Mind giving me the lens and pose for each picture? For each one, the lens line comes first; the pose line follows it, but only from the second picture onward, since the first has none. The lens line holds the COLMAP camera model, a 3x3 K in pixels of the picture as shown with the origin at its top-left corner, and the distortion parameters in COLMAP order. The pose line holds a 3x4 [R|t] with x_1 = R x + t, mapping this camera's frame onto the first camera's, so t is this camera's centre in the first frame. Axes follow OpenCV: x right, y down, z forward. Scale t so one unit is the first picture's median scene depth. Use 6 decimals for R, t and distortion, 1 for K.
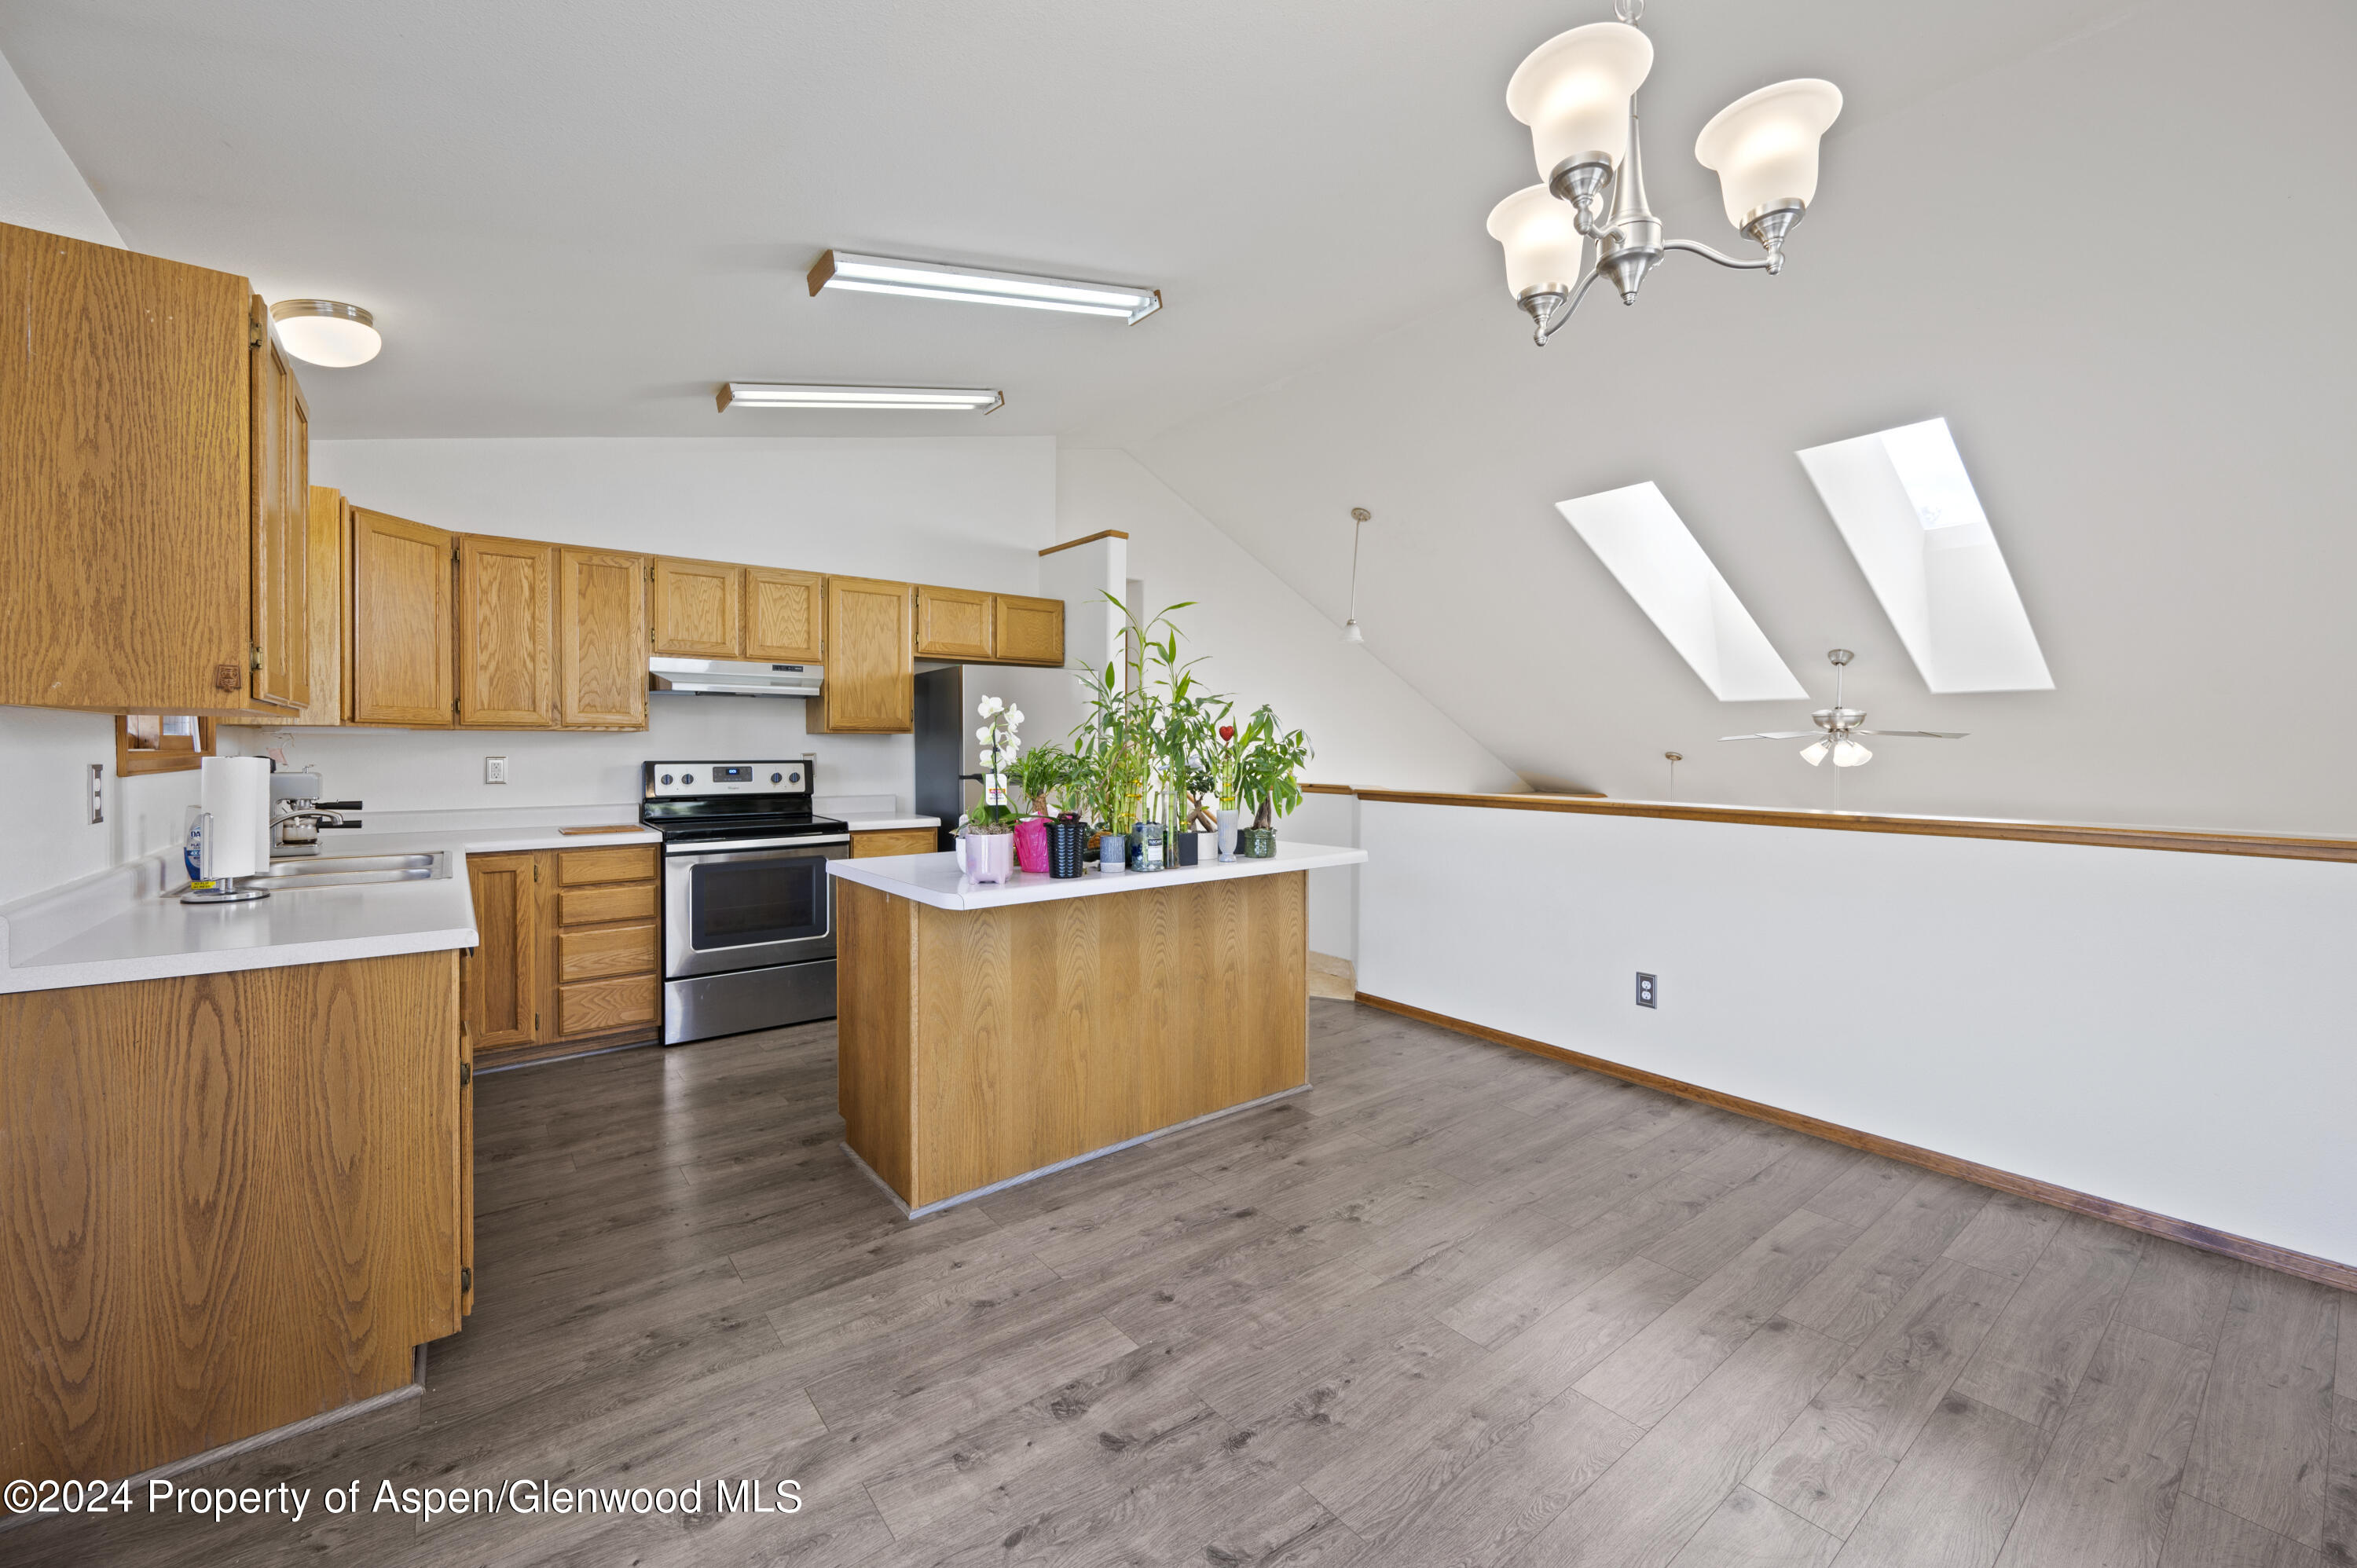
lens RADIAL K [[942.0, 0, 1181.0], [0, 942.0, 749.6], [0, 0, 1]] dist [0.000243, -0.000109]
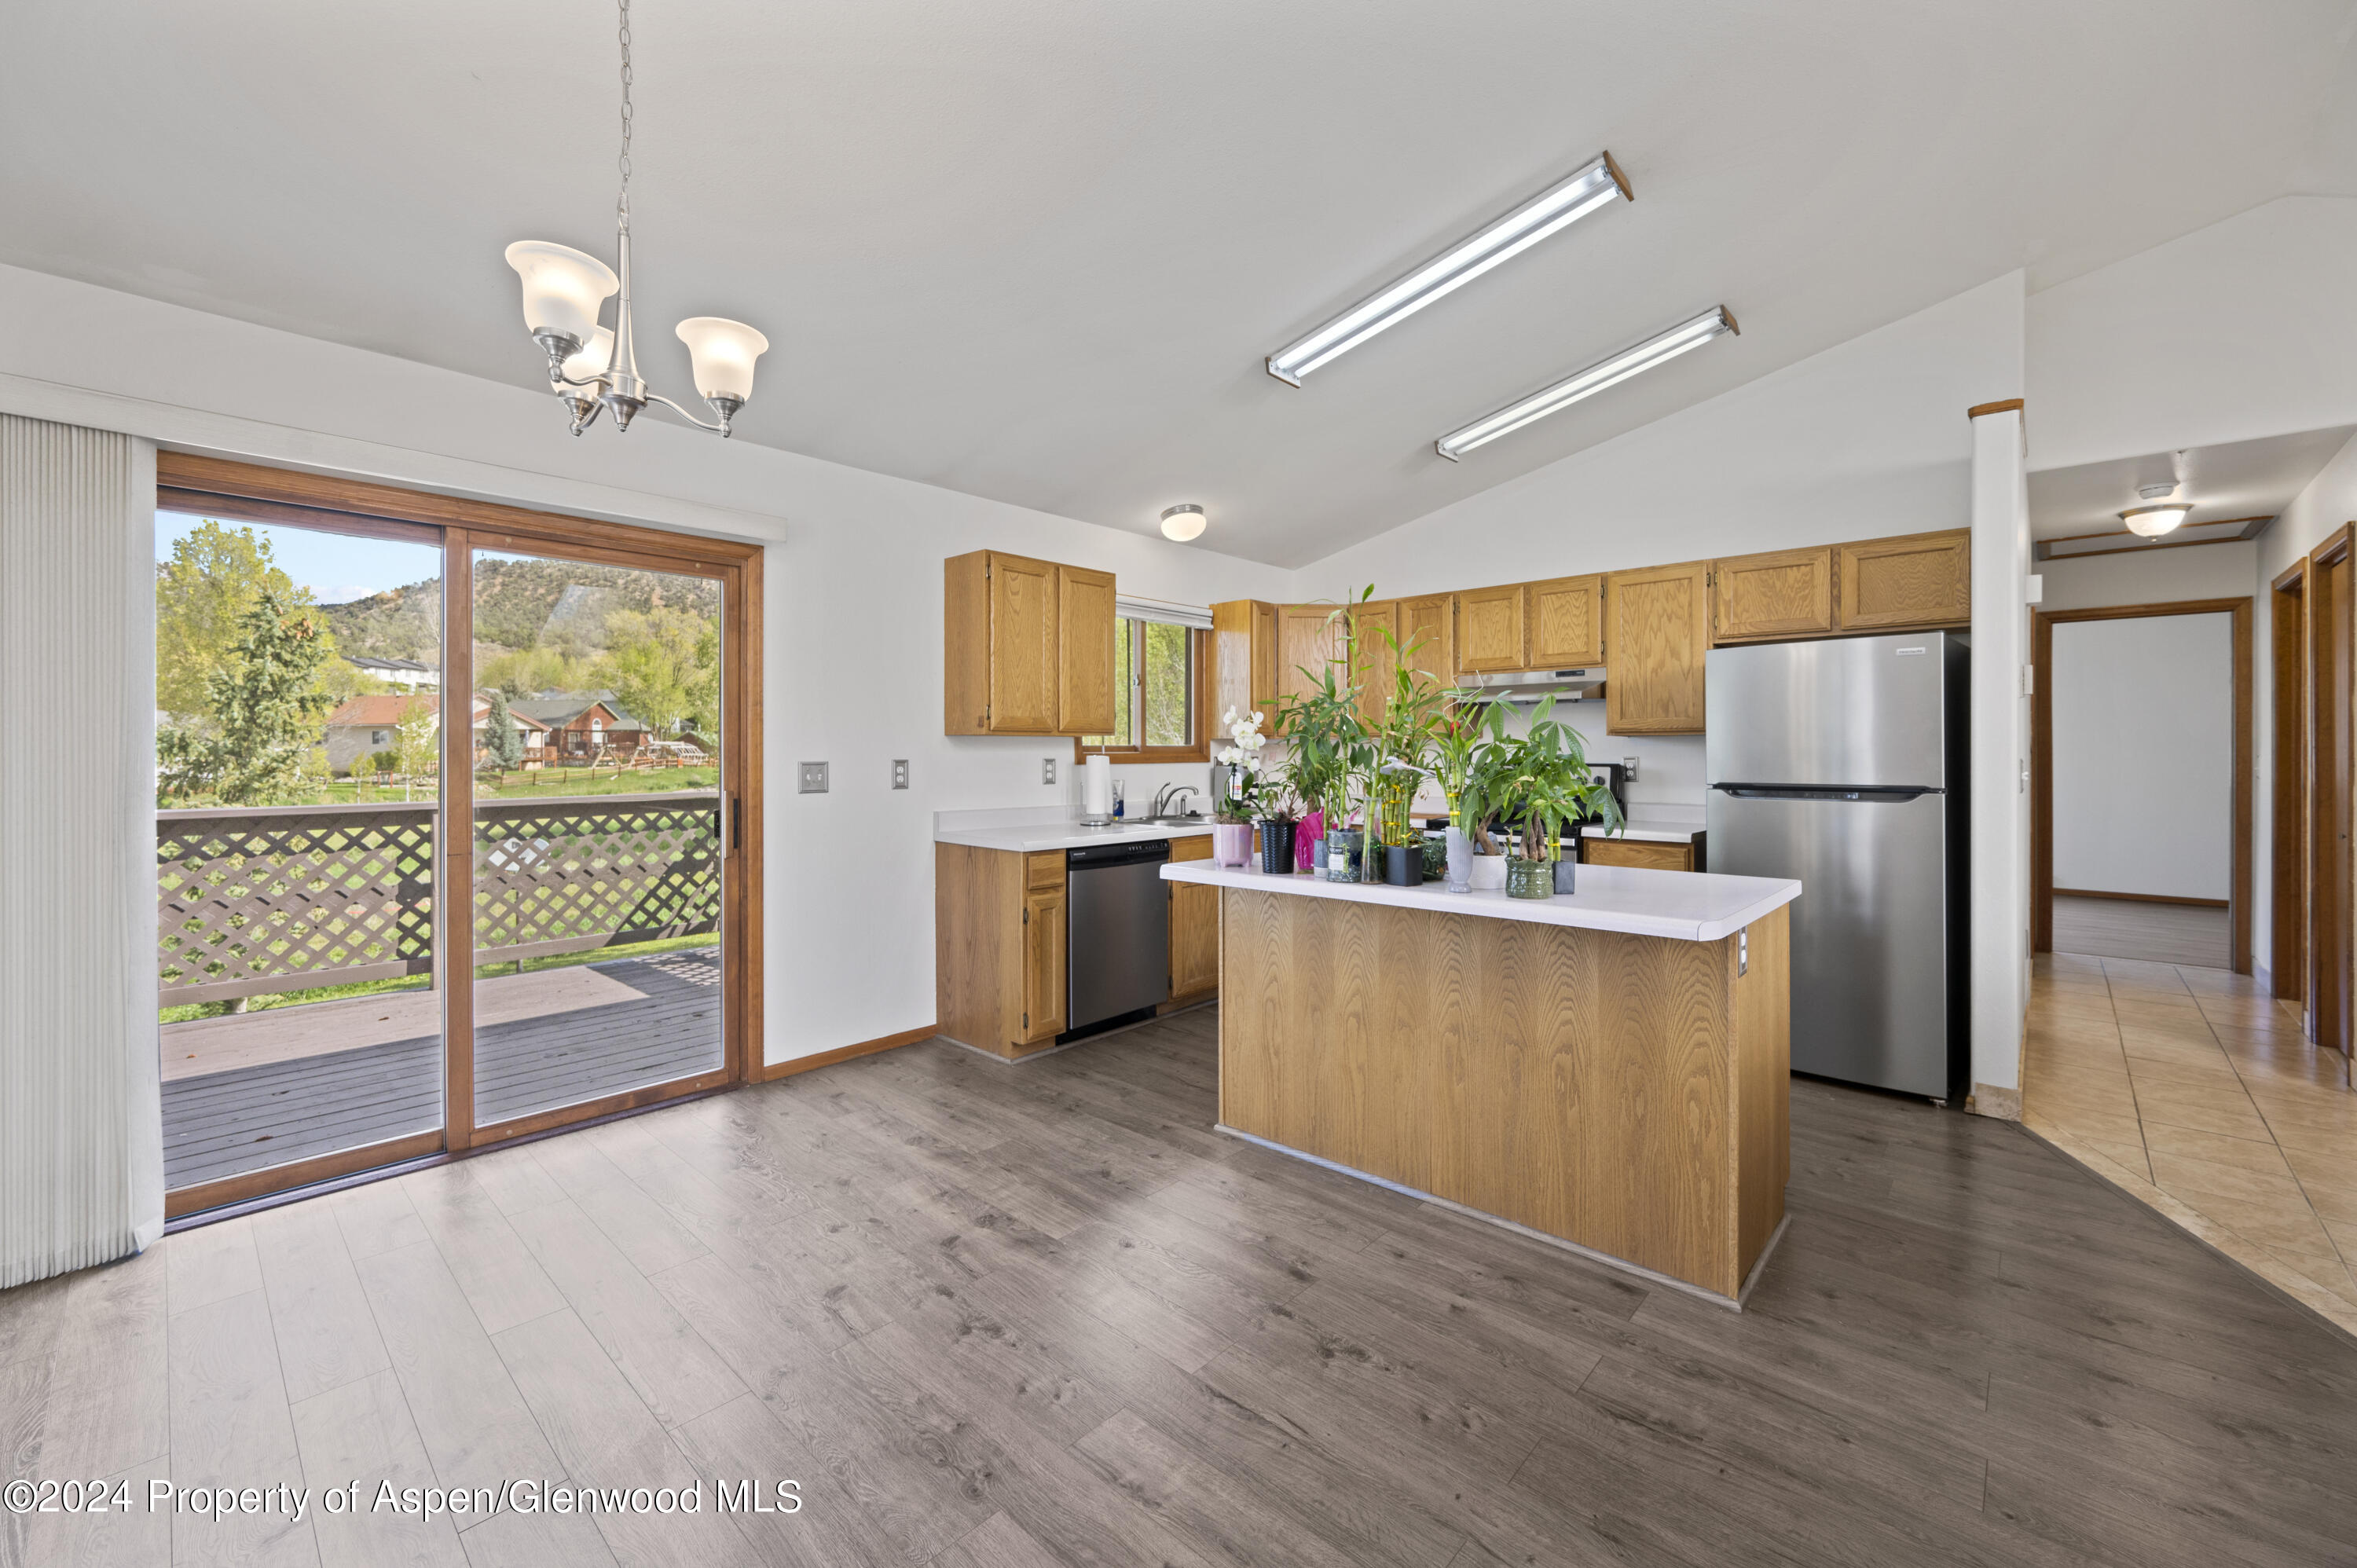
lens RADIAL K [[942.0, 0, 1181.0], [0, 942.0, 749.6], [0, 0, 1]] dist [0.000243, -0.000109]
pose [[0.160938, -0.005602, -0.986949, 0.823244], [-0.002176, 0.999979, -0.006031, 0.004798], [0.986962, 0.003118, 0.160923, 0.664369]]
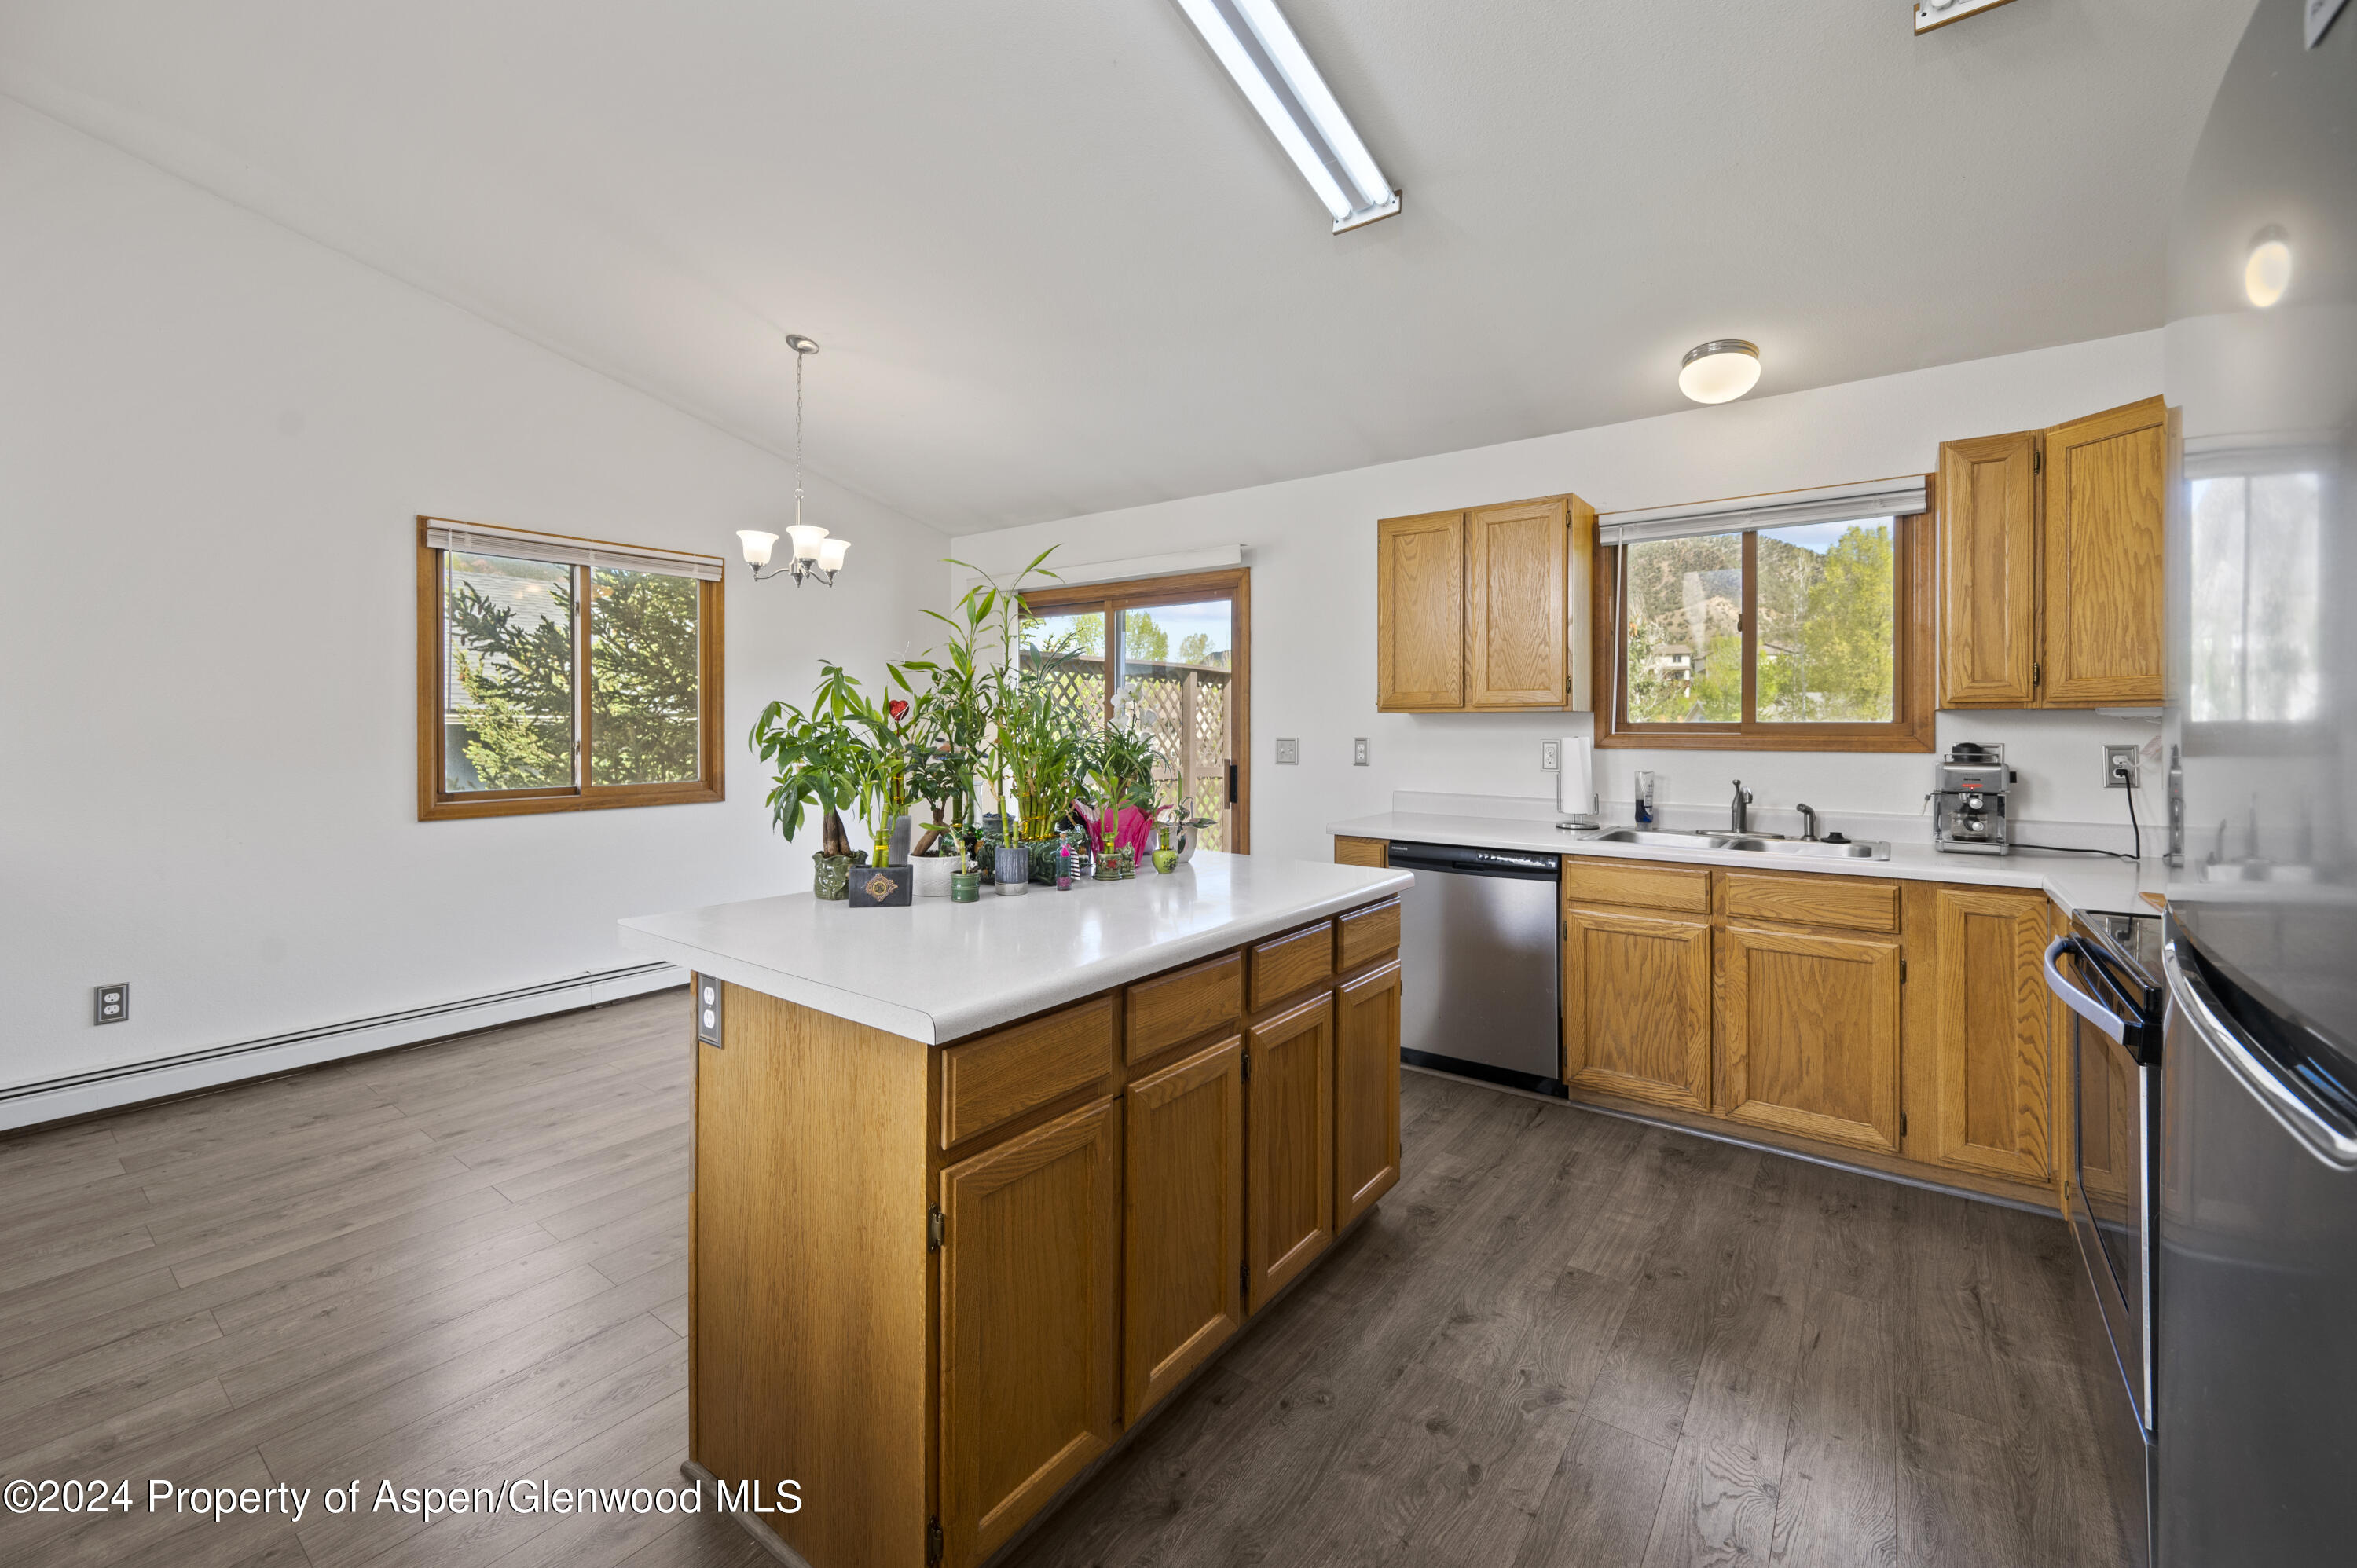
lens RADIAL K [[949.2, 0, 1163.7], [0, 949.2, 726.1], [0, 0, 1]] dist [0.000766, 0.000023]
pose [[-0.969413, -0.008048, -0.245303, 0.033949], [-0.008592, 0.999962, 0.001150, -0.004877], [0.245285, 0.003223, -0.969446, 1.827554]]
